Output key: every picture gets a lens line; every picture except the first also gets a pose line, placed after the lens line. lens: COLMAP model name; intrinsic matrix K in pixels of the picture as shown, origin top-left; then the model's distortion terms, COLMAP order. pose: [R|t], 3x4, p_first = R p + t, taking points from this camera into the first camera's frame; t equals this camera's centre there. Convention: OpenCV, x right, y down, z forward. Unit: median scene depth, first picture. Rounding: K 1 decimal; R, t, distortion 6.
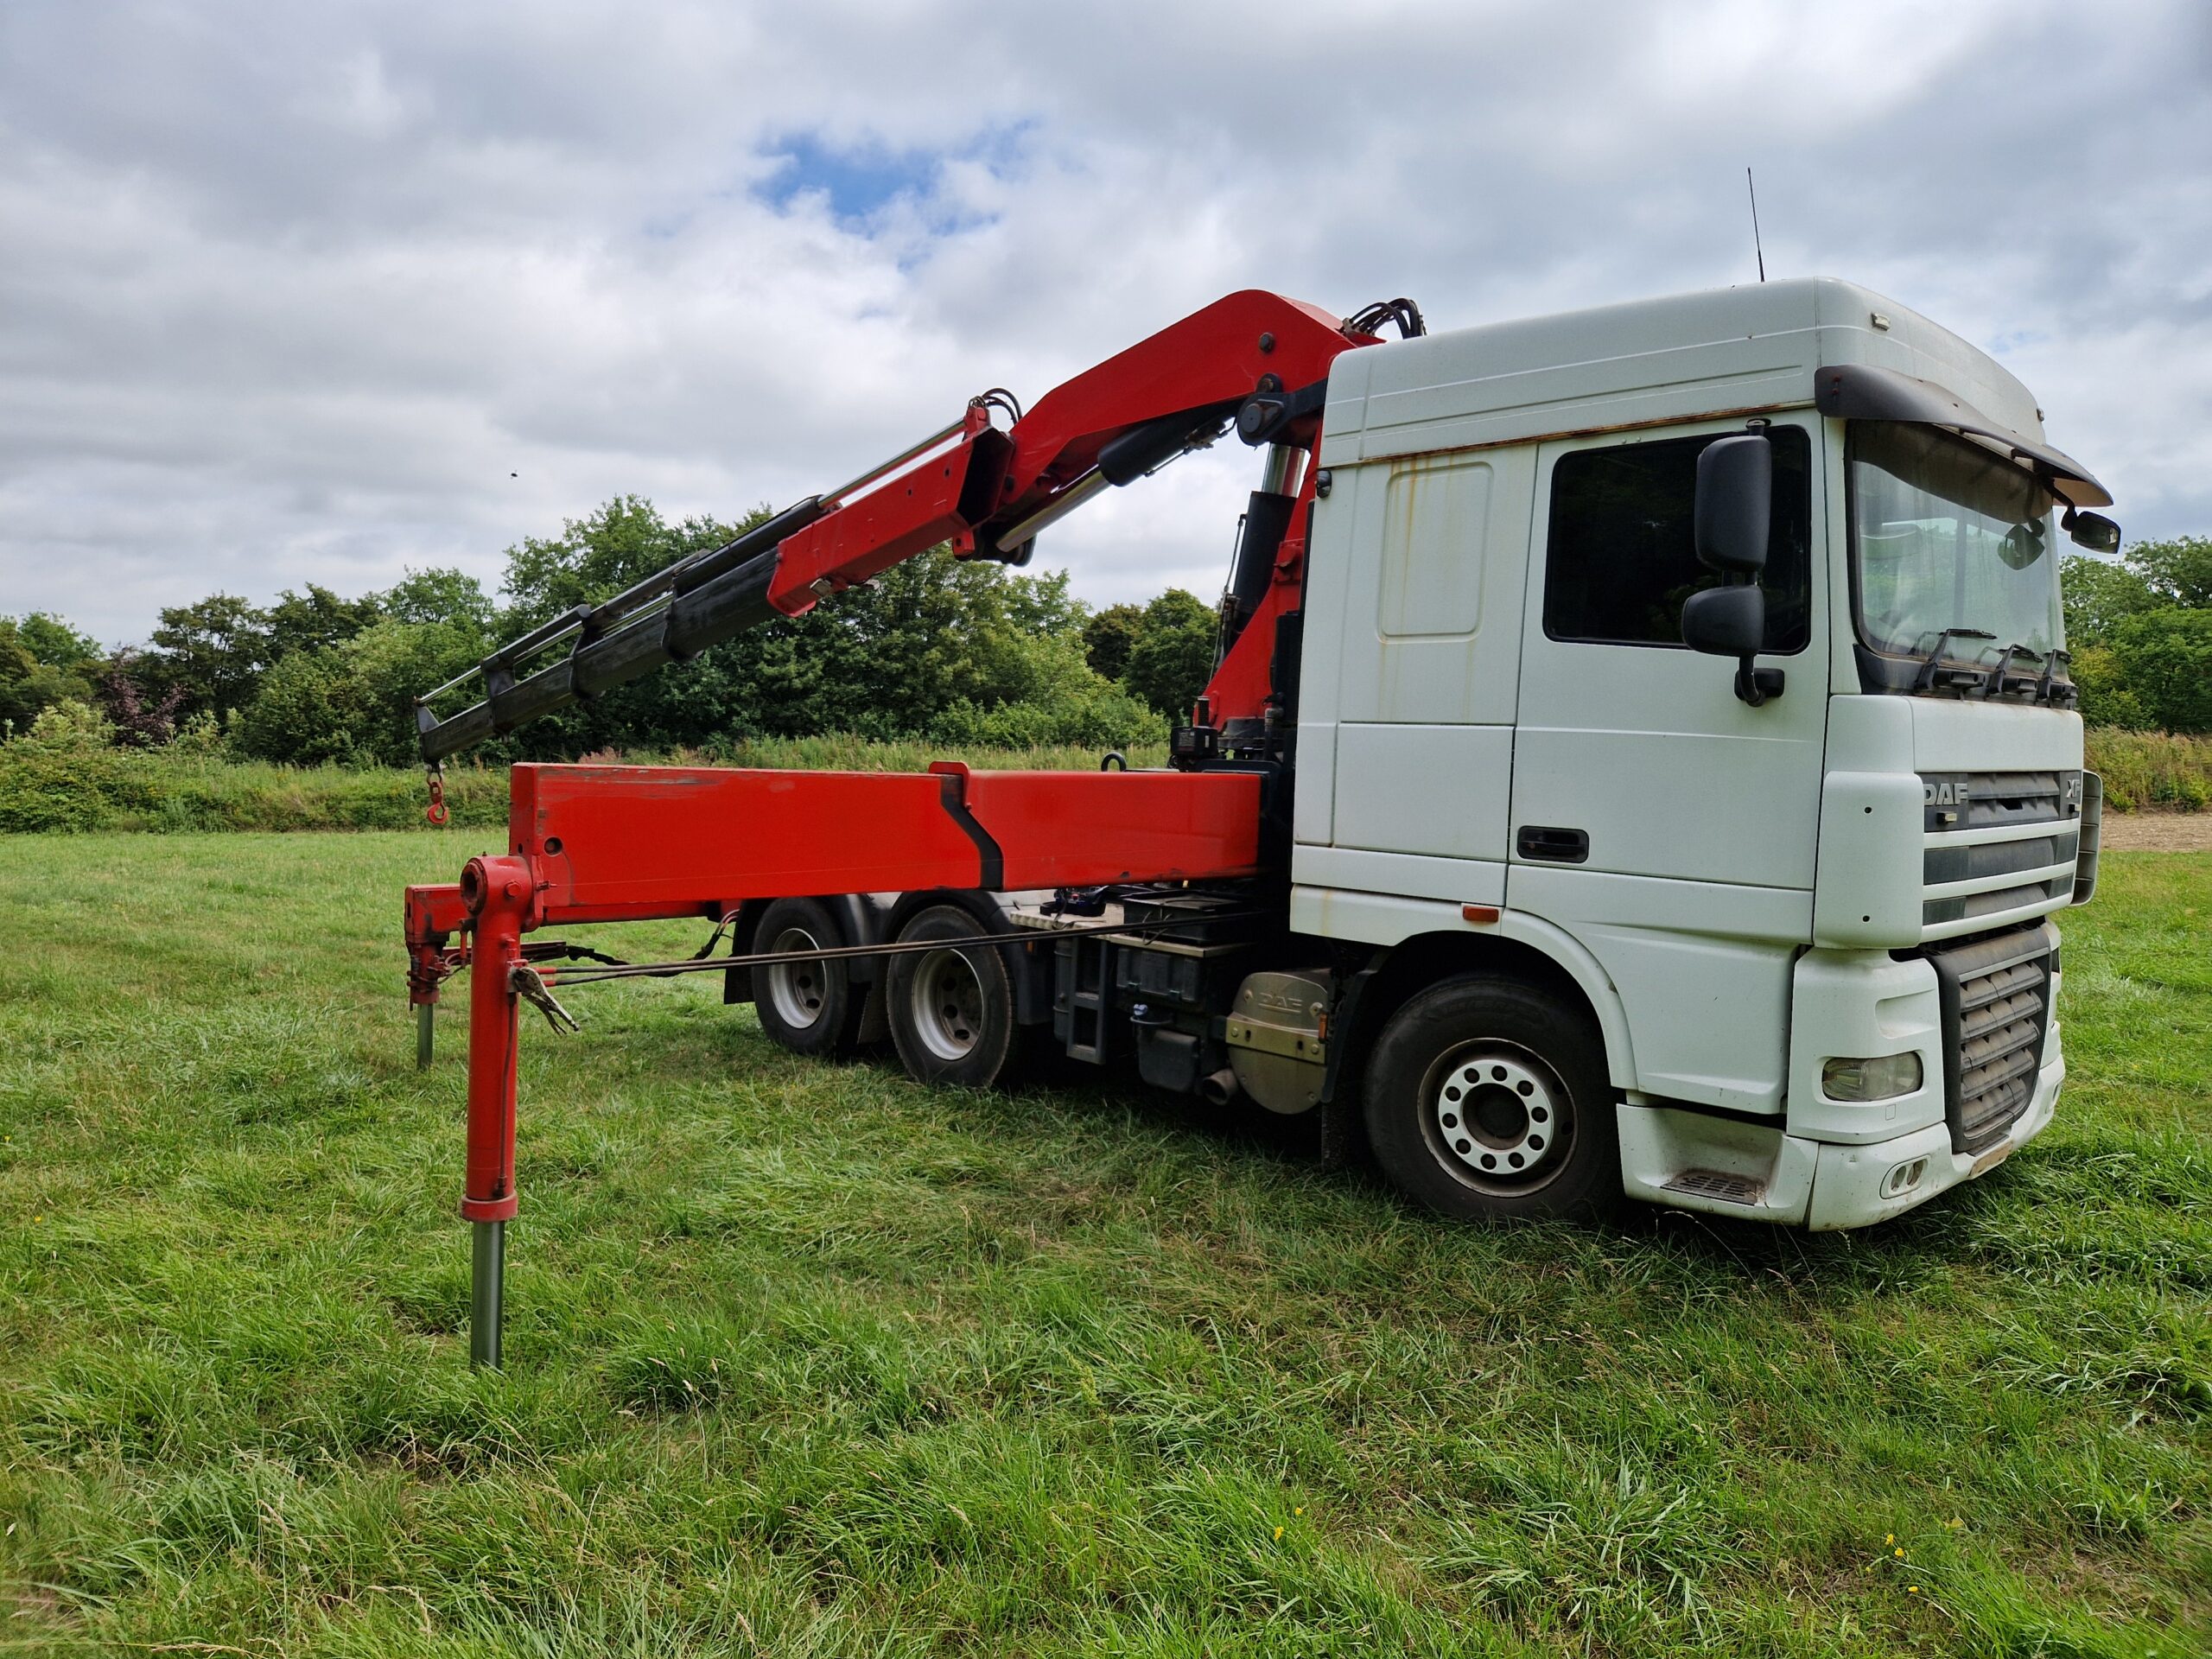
lens RADIAL K [[1474.2, 0, 1106.0], [0, 1474.2, 829.5], [0, 0, 1]] dist [0.066681, -0.043391]
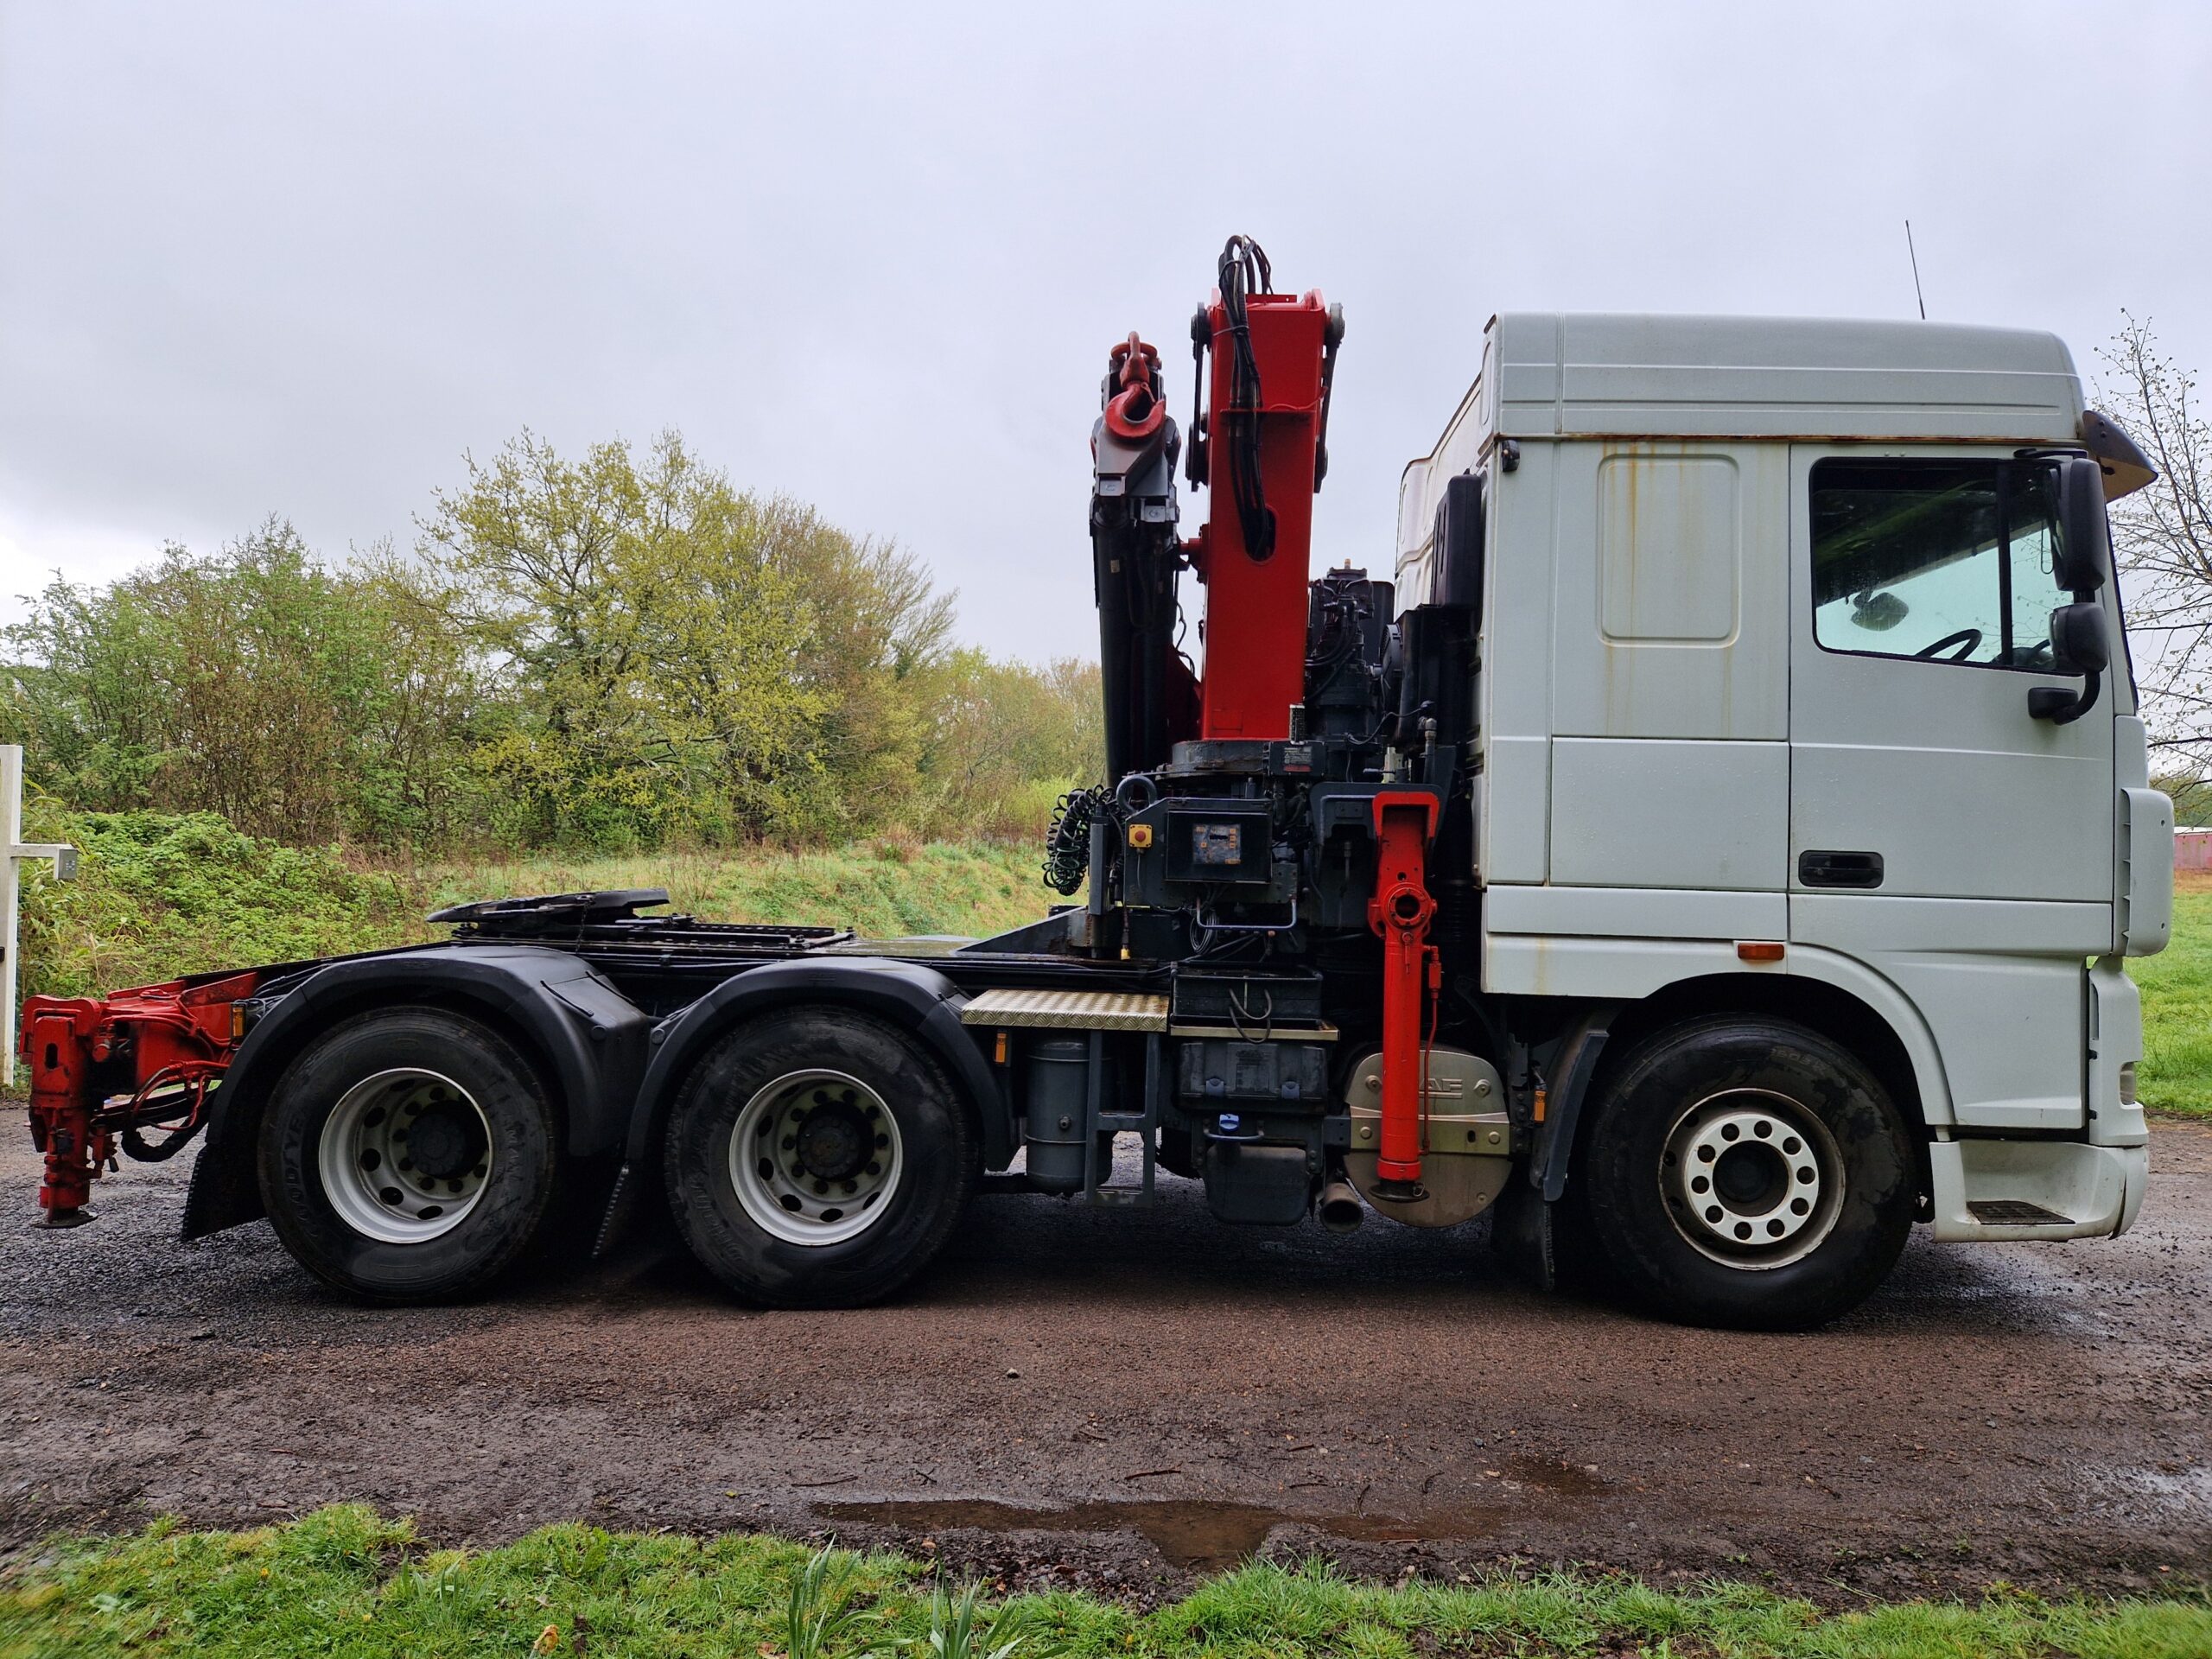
lens RADIAL K [[1474.2, 0, 1106.0], [0, 1474.2, 829.5], [0, 0, 1]] dist [0.066681, -0.043391]
pose [[0.738575, 0.019779, 0.673881, -0.640837], [0.035499, 0.997042, -0.068171, 0.031085], [-0.673236, 0.074271, 0.735688, 0.597681]]
